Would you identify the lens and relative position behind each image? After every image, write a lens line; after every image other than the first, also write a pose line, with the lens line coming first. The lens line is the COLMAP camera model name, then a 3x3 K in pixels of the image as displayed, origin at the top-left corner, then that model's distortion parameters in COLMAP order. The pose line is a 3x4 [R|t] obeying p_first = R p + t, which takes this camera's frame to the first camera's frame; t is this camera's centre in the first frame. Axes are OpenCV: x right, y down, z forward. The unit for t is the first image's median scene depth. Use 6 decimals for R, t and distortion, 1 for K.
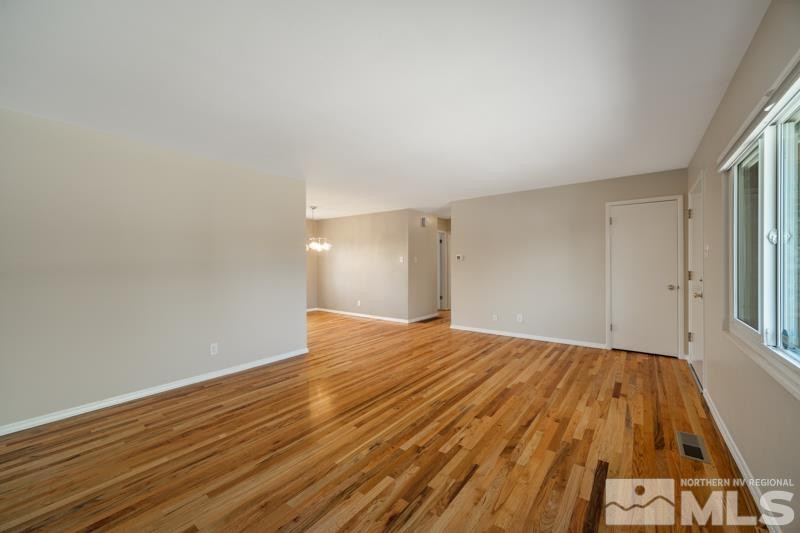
lens RADIAL K [[317.5, 0, 396.3], [0, 317.5, 264.3], [0, 0, 1]] dist [0.000570, -0.000015]
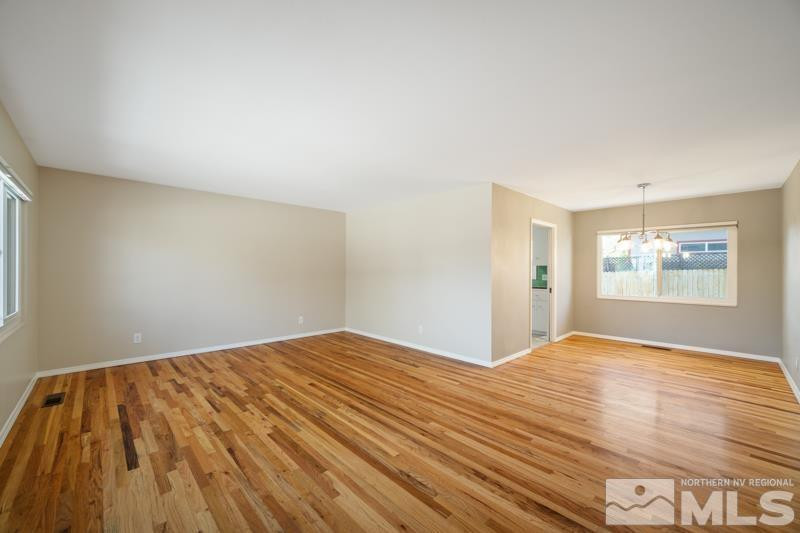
lens RADIAL K [[317.5, 0, 394.4], [0, 317.5, 271.5], [0, 0, 1]] dist [0.000570, -0.000015]
pose [[-0.157802, 0.011558, -0.987403, 1.074330], [-0.007600, 0.999888, 0.012919, -0.014585], [0.987442, 0.009543, -0.157696, 1.402231]]
